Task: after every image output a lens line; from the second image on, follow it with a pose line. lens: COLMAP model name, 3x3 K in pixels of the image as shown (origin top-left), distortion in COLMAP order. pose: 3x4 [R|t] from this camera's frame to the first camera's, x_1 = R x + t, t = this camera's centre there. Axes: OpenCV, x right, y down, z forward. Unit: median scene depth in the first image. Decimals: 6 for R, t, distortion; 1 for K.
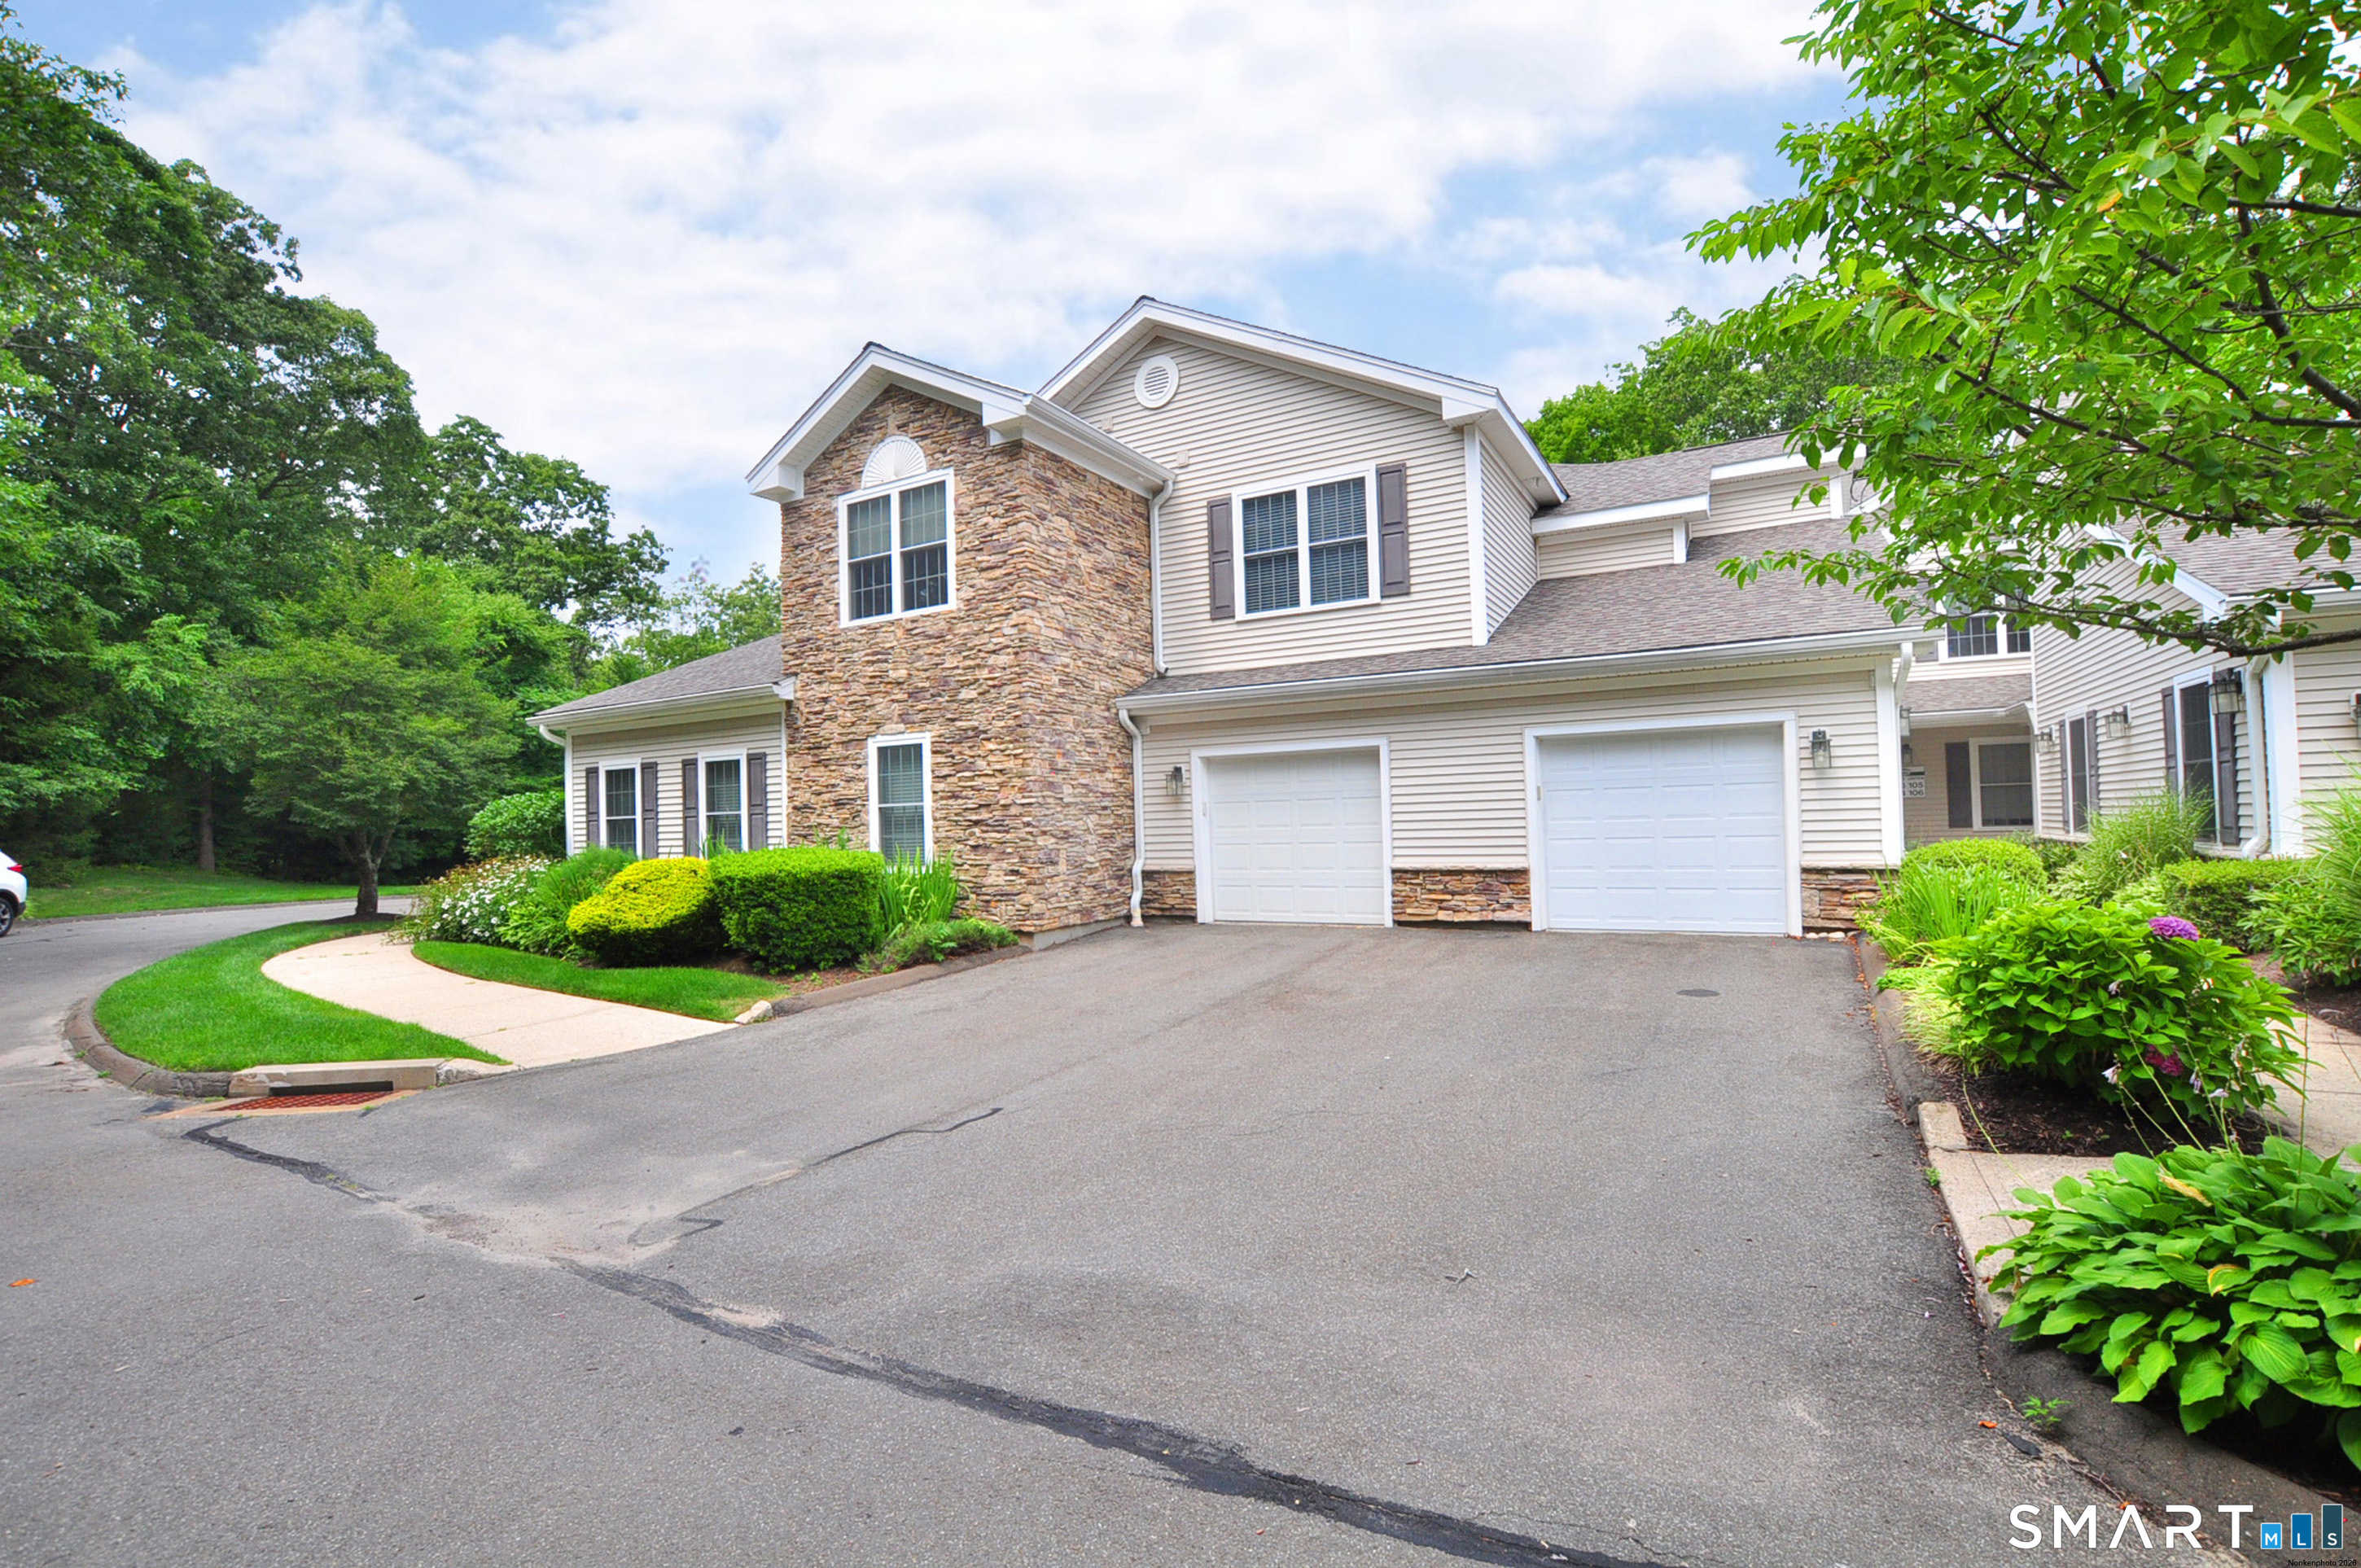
lens RADIAL K [[1056.4, 0, 1179.2], [0, 1056.4, 790.0], [0, 0, 1]] dist [-0.012449, -0.000771]
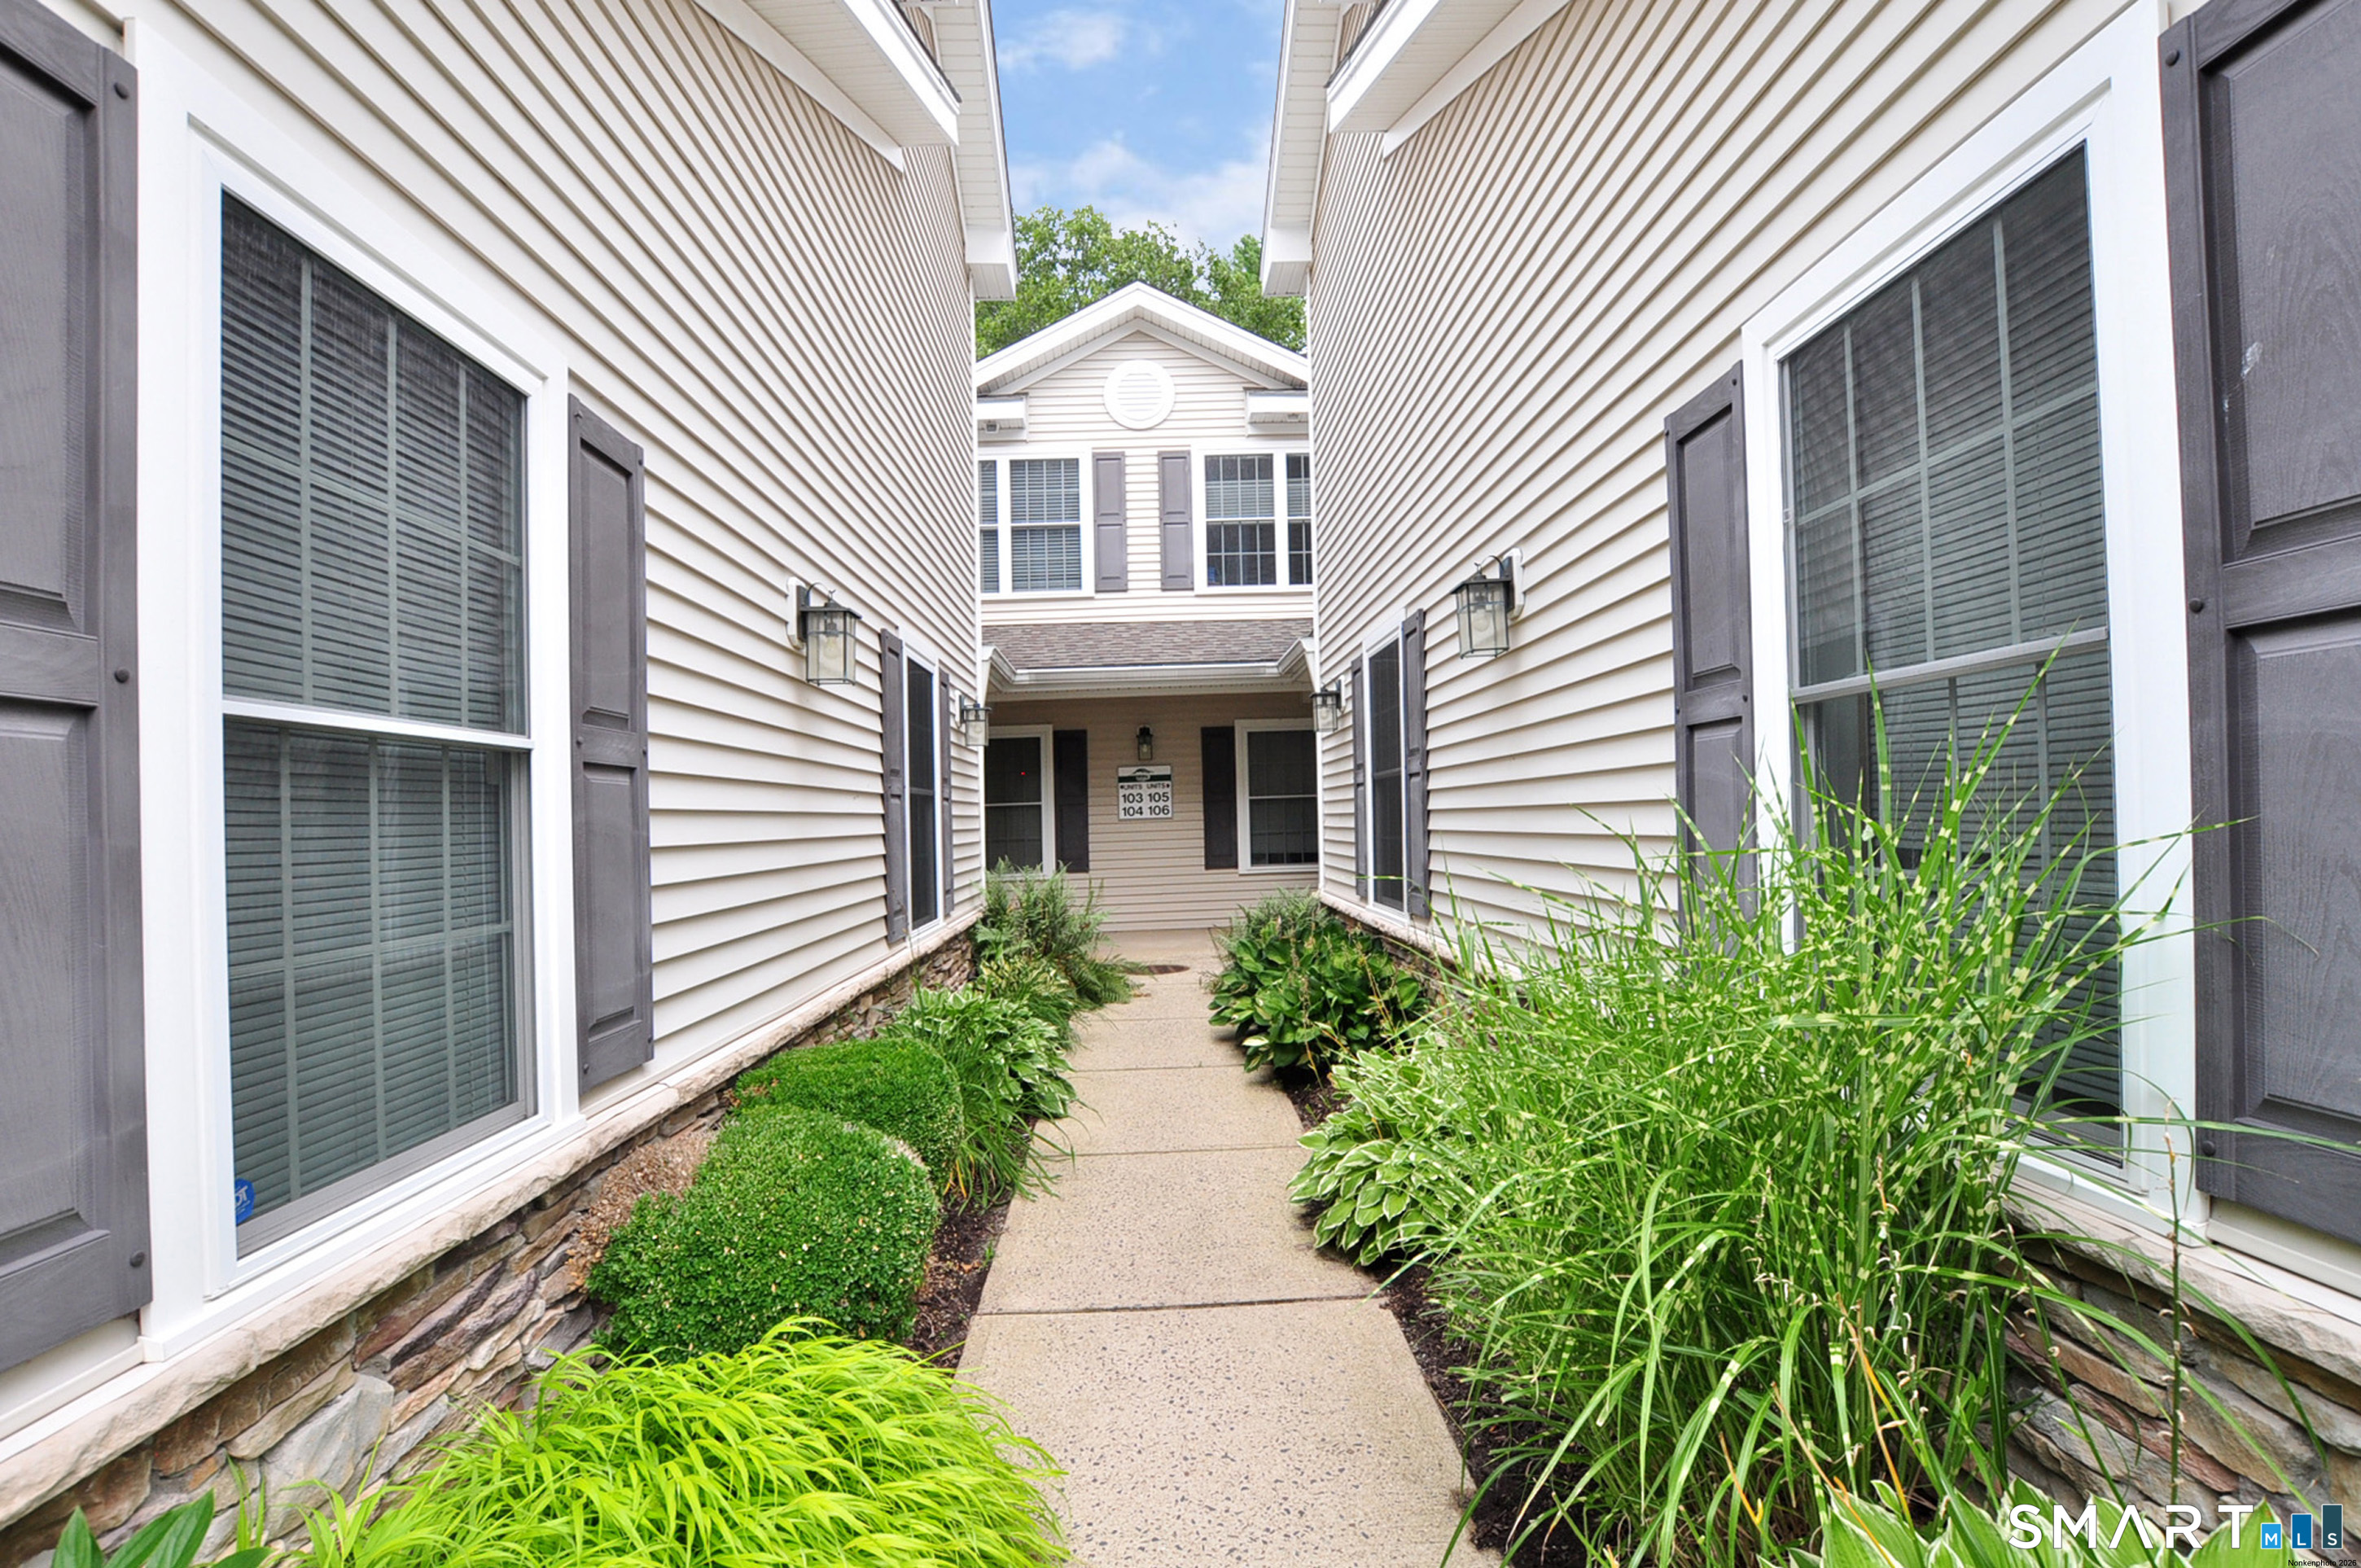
lens RADIAL K [[1056.4, 0, 1184.4], [0, 1056.4, 799.1], [0, 0, 1]] dist [-0.012449, -0.000771]
pose [[0.857130, 0.009547, 0.515012, 0.527857], [-0.008580, 0.999954, -0.004256, -0.001430], [-0.515029, -0.000770, 0.857172, 0.626545]]
